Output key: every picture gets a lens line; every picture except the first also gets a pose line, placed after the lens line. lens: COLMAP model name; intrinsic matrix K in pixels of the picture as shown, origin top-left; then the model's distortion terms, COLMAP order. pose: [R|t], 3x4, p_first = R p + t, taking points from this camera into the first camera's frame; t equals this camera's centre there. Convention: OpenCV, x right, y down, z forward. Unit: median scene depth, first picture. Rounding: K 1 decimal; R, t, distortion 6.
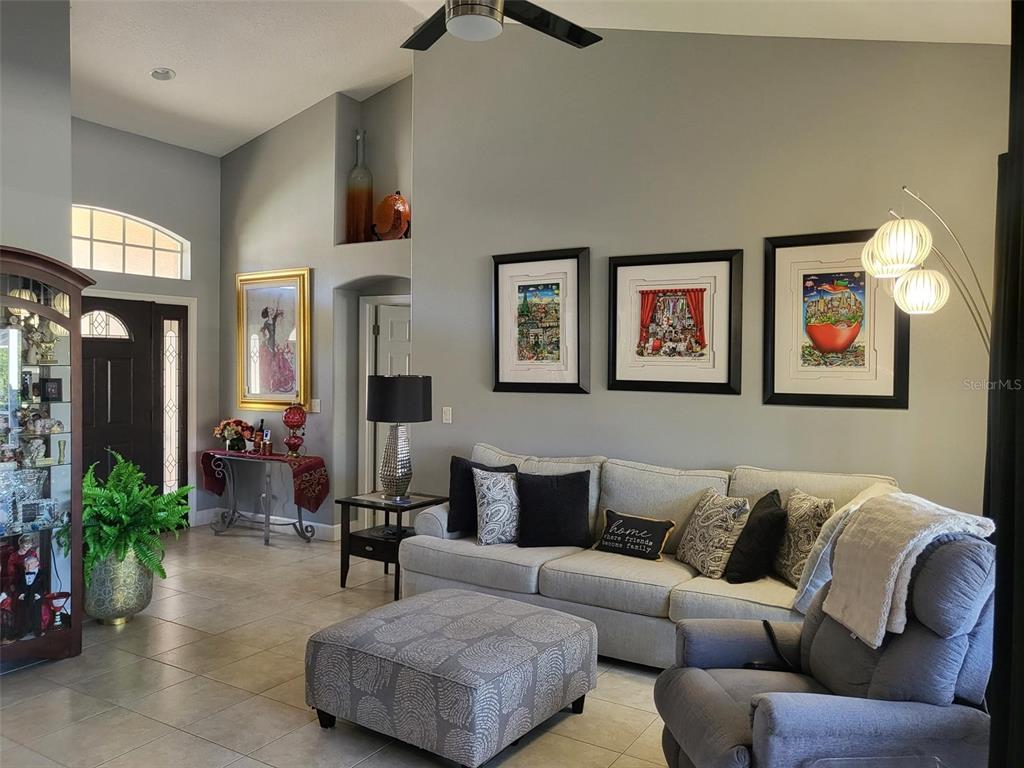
lens RADIAL K [[799.4, 0, 507.4], [0, 799.4, 385.3], [0, 0, 1]] dist [-0.006284, 0.043658]
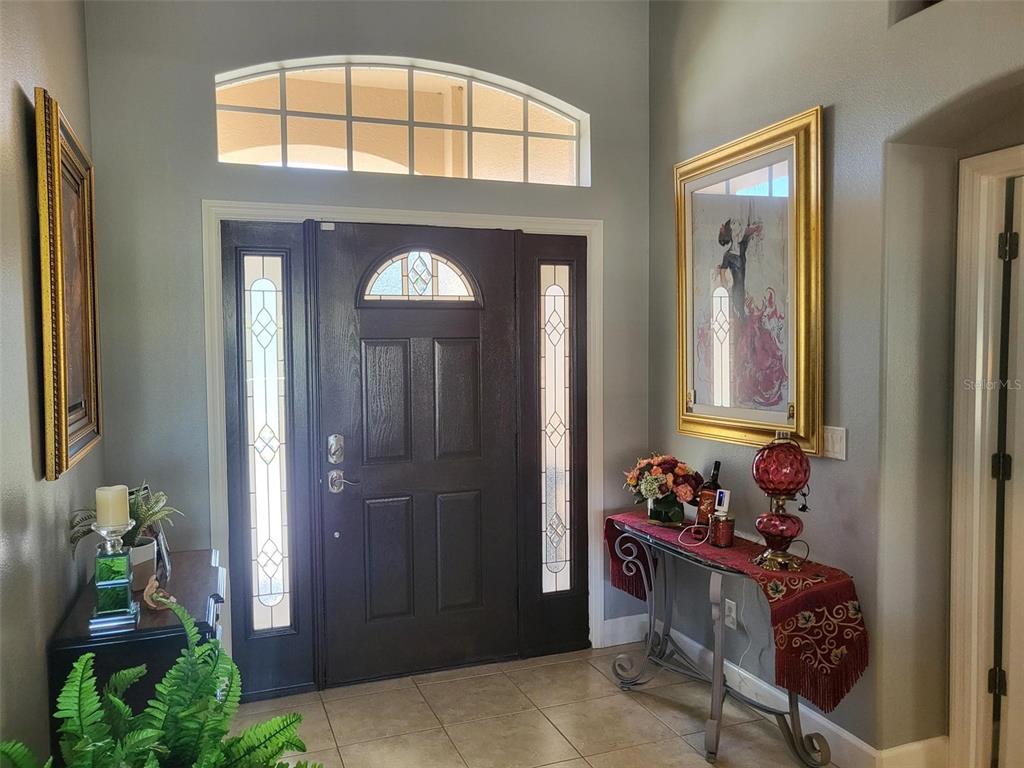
lens RADIAL K [[799.4, 0, 507.4], [0, 799.4, 385.3], [0, 0, 1]] dist [-0.006284, 0.043658]
pose [[0.794175, 0.011082, -0.607588, -0.121652], [0.002917, 0.999753, 0.022048, -0.012812], [0.607682, -0.019282, 0.793946, 0.560327]]
